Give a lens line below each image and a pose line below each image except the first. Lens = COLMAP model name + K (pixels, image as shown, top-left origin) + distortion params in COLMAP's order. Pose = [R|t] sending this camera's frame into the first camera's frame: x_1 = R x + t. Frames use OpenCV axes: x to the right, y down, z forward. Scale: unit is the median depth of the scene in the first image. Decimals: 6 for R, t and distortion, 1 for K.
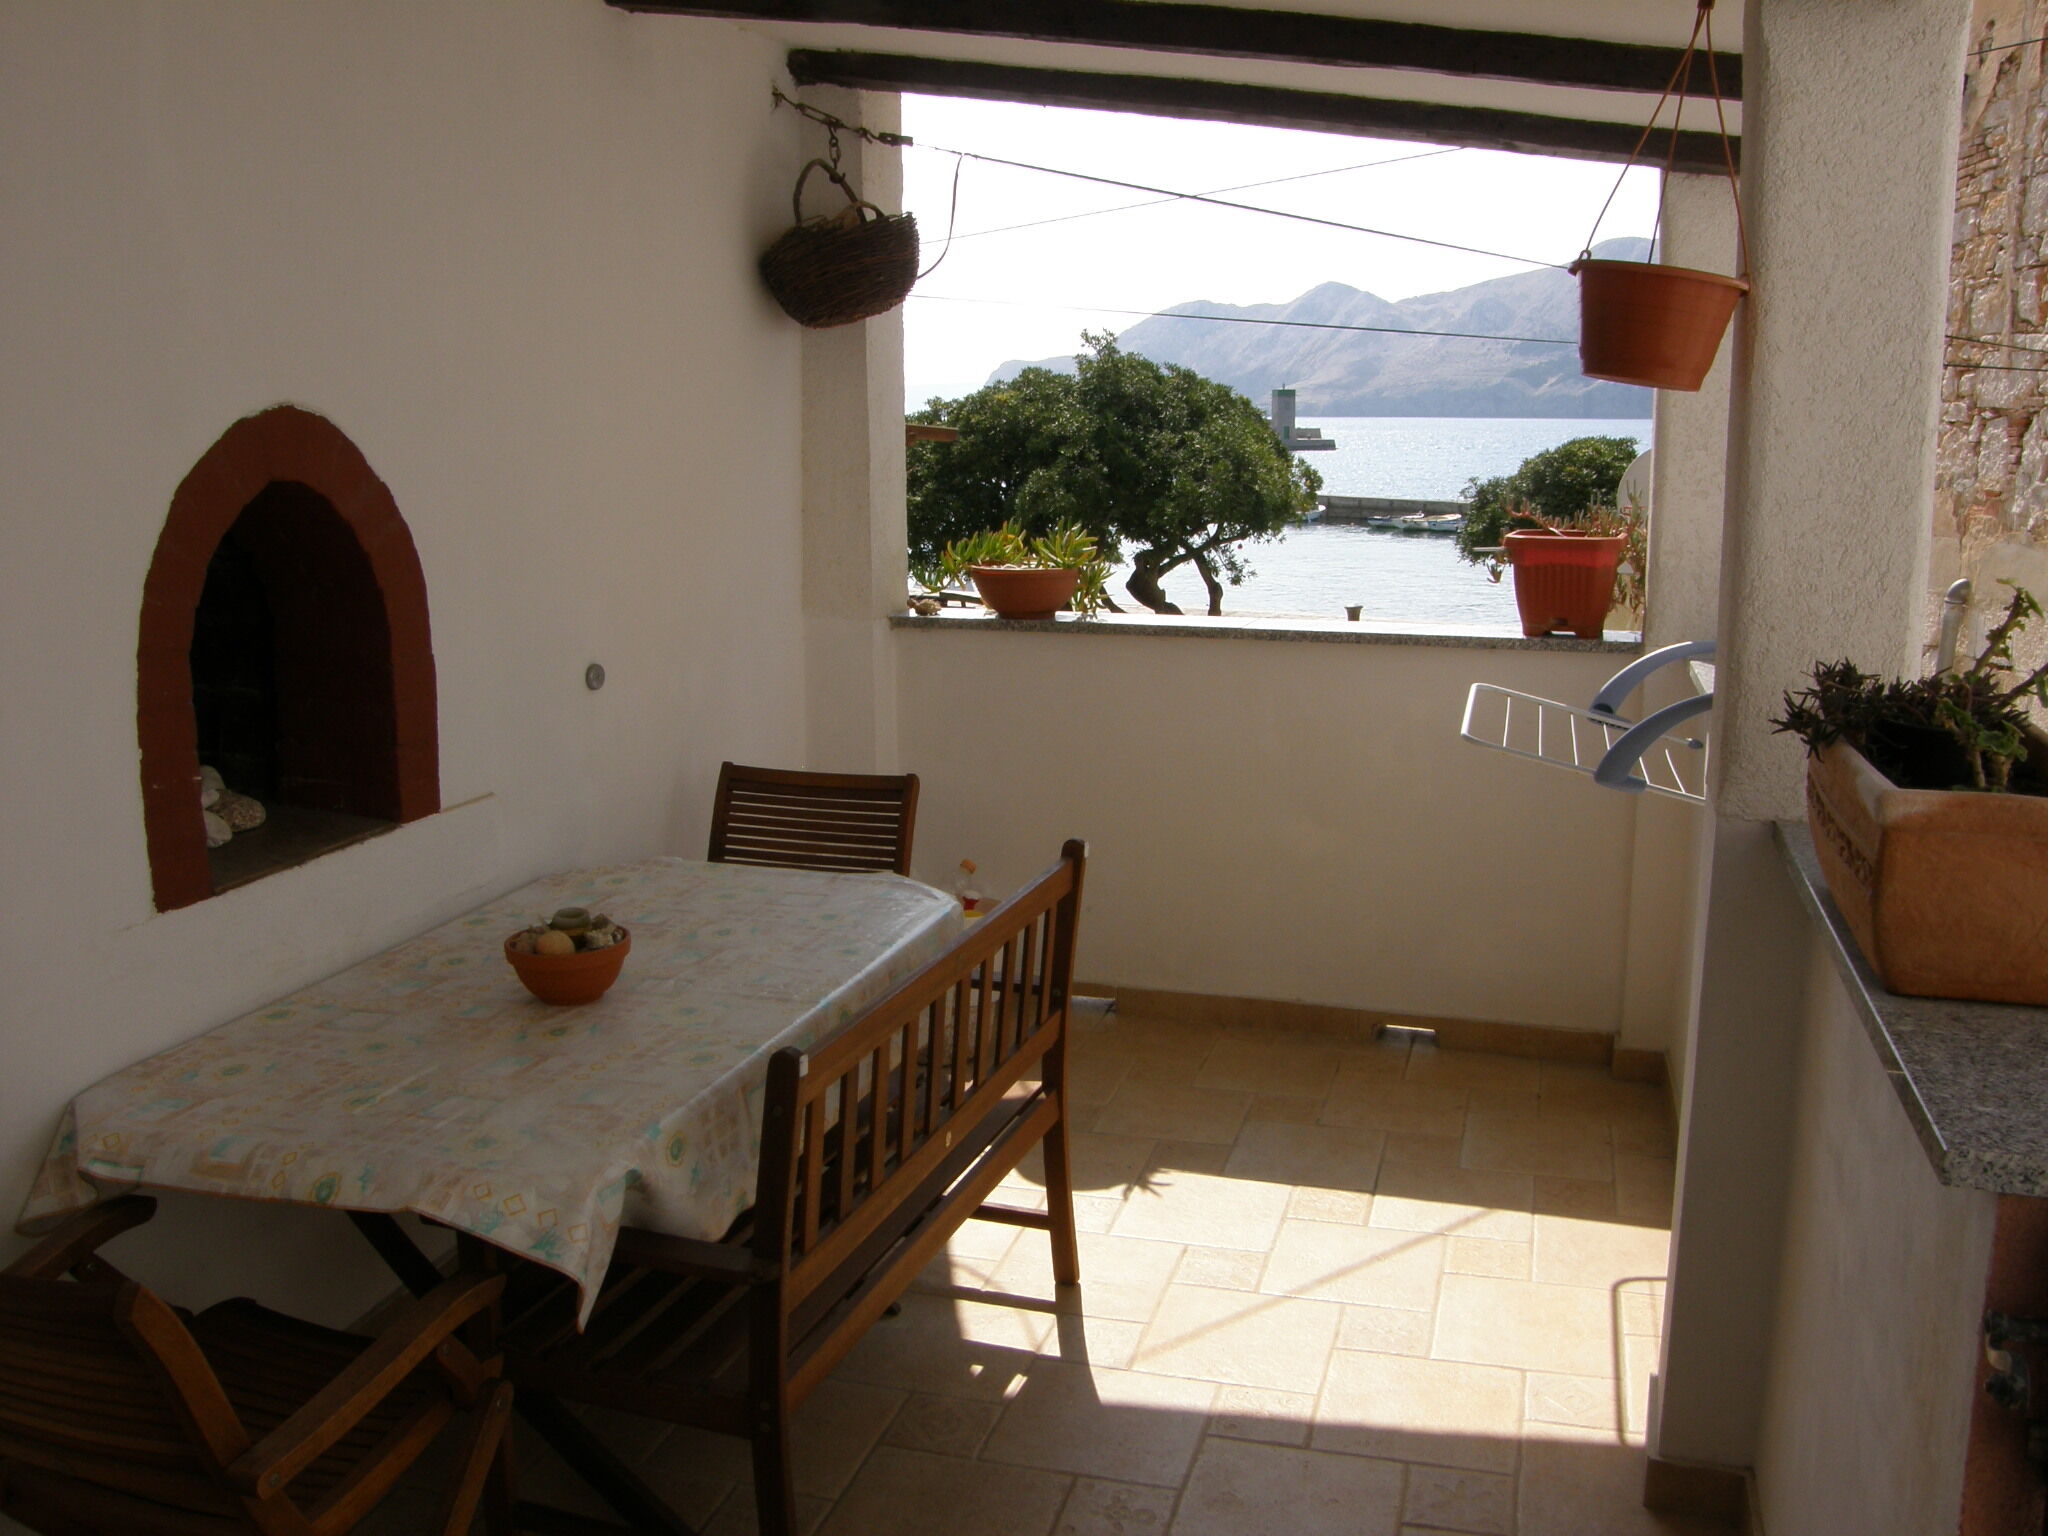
lens RADIAL K [[1642.8, 0, 980.7], [0, 1642.8, 762.3], [0, 0, 1]] dist [-0.146957, 0.114531]
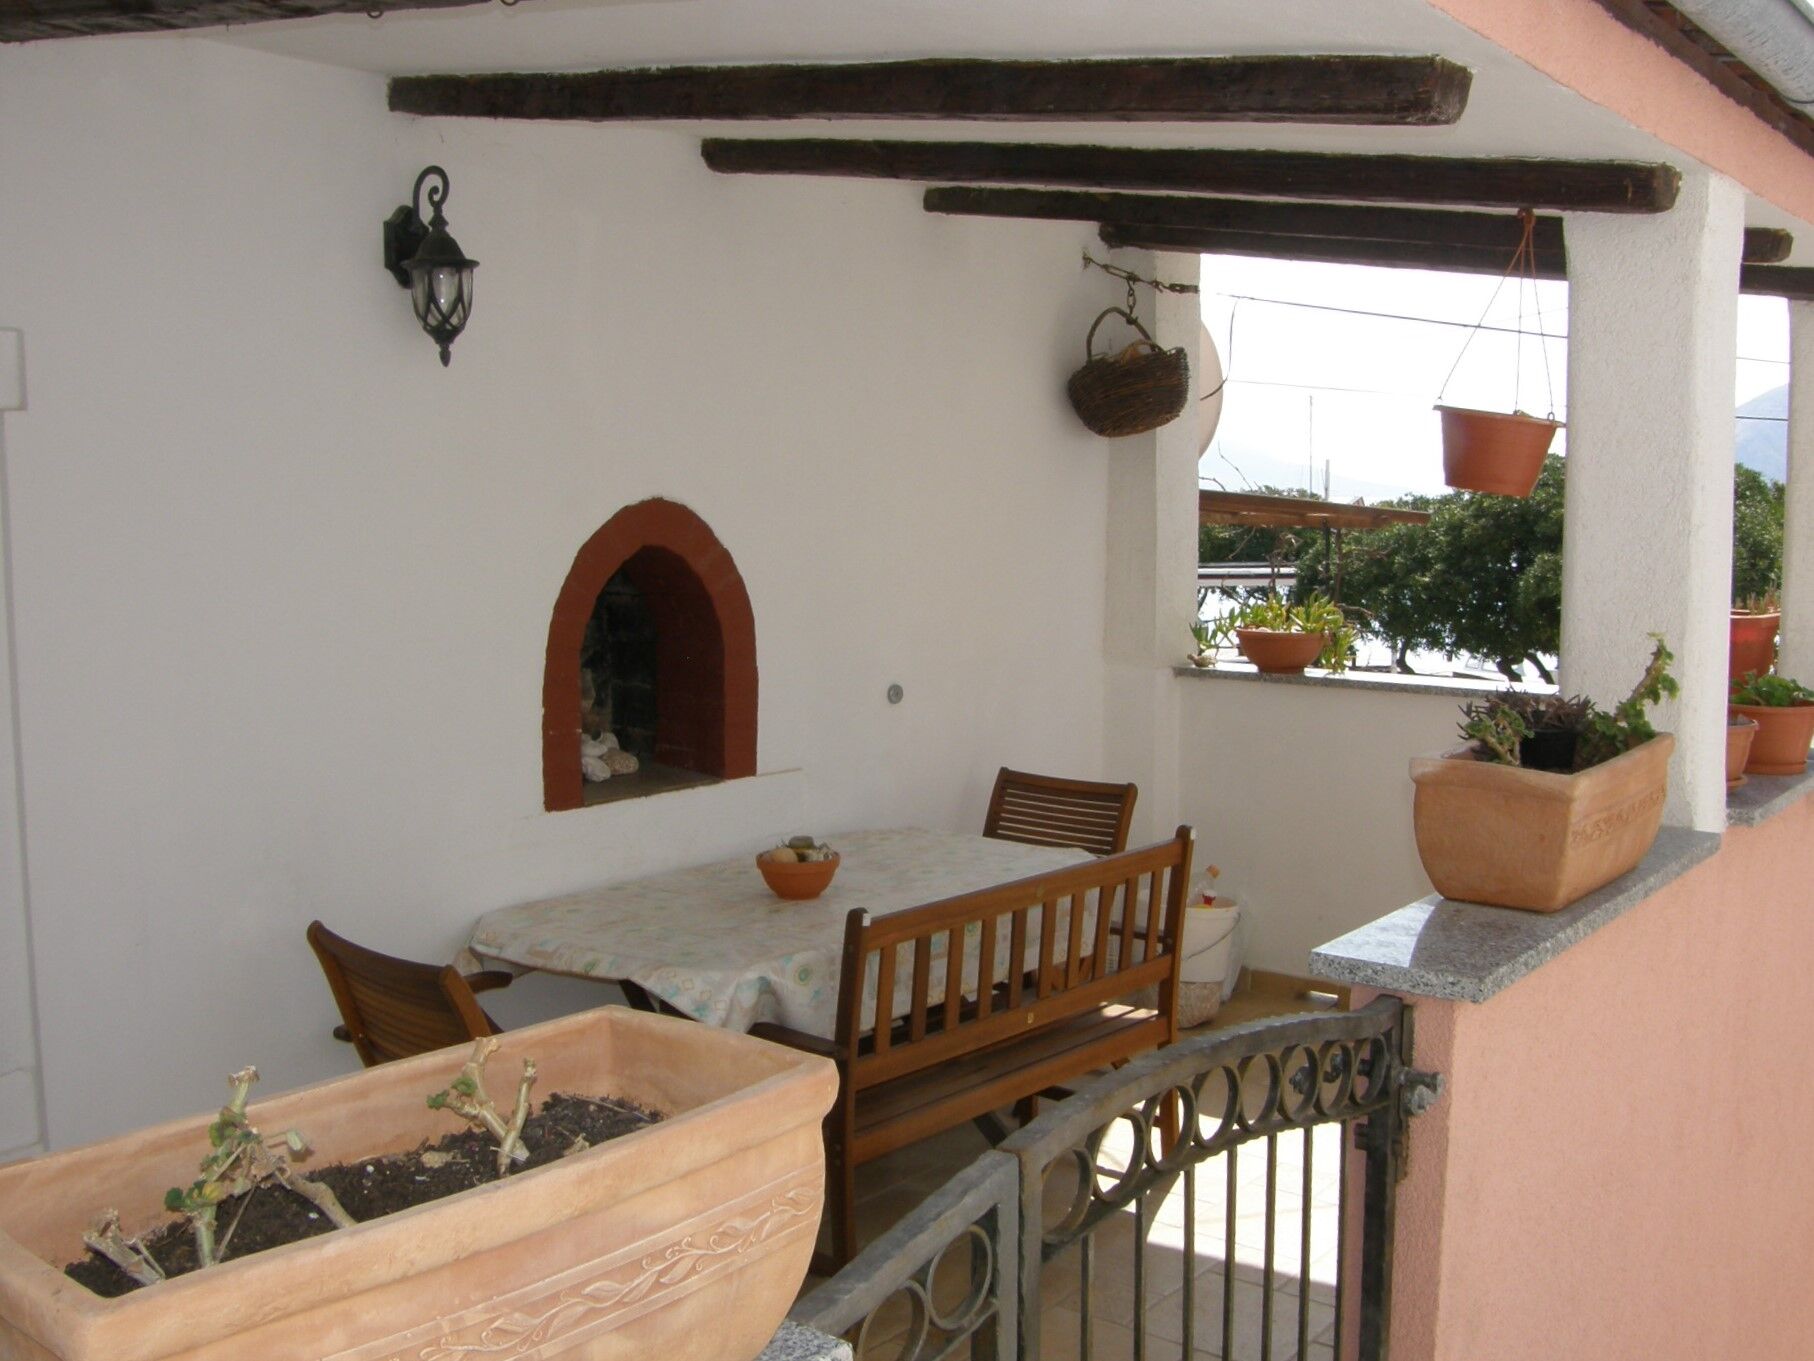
lens RADIAL K [[1571.7, 0, 930.9], [0, 1571.7, 688.8], [0, 0, 1]] dist [-0.163753, 0.161952]
pose [[0.937298, 0.045431, -0.345554, 0.313472], [-0.075016, 0.994527, -0.072724, 0.046780], [0.340359, 0.094087, 0.935577, -0.282192]]
